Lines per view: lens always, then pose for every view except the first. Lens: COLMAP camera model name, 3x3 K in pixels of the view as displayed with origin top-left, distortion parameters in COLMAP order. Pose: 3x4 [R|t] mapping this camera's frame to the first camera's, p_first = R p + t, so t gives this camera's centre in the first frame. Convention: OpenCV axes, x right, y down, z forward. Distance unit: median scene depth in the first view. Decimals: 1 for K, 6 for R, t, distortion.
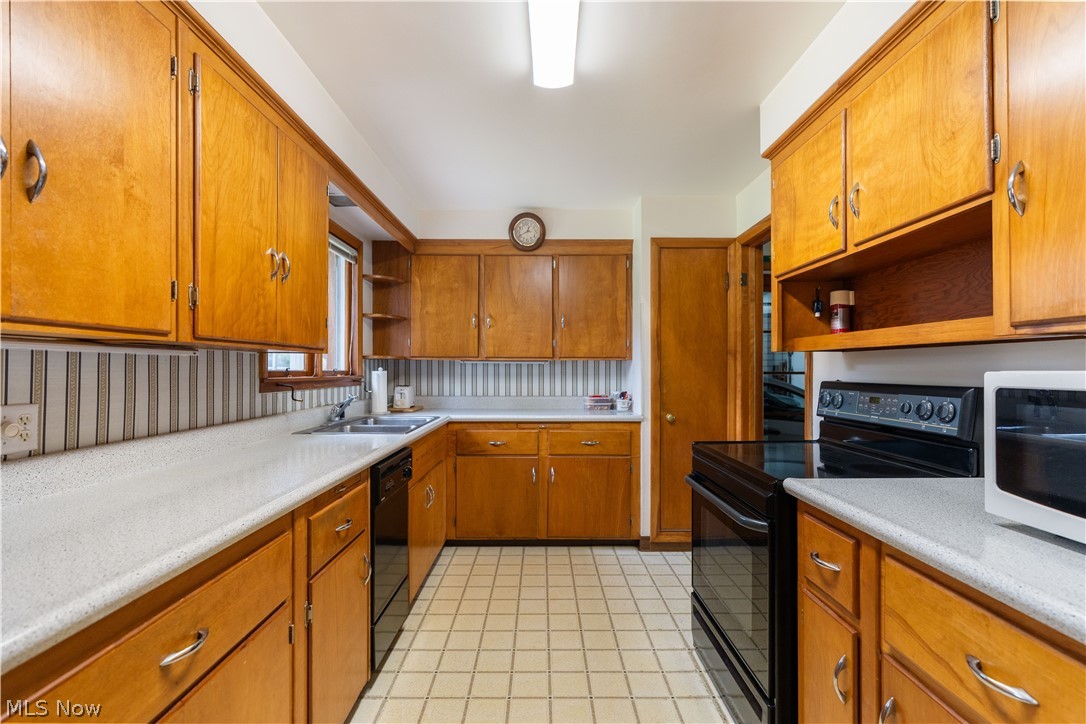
lens RADIAL K [[485.8, 0, 543.2], [0, 485.8, 358.2], [0, 0, 1]] dist [-0.004381, 0.001199]
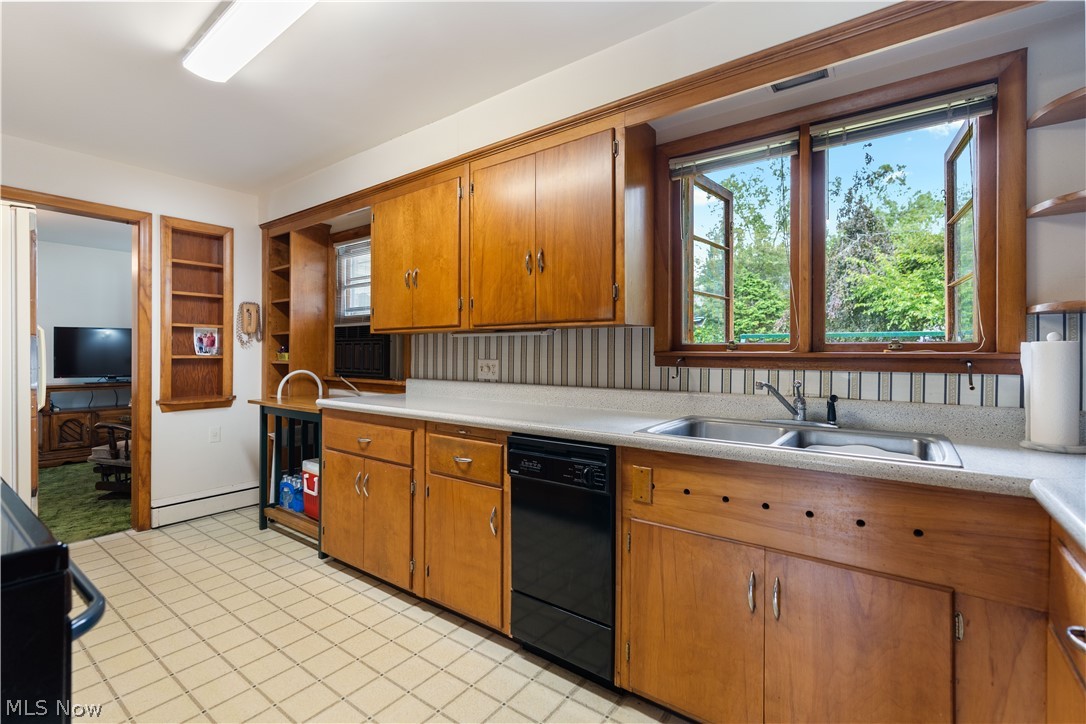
lens RADIAL K [[485.8, 0, 543.2], [0, 485.8, 358.2], [0, 0, 1]] dist [-0.004381, 0.001199]
pose [[-0.598243, 0.001896, -0.801313, 0.503691], [0.011576, 0.999913, -0.006277, 0.079973], [0.801231, -0.013031, -0.598213, 1.939766]]
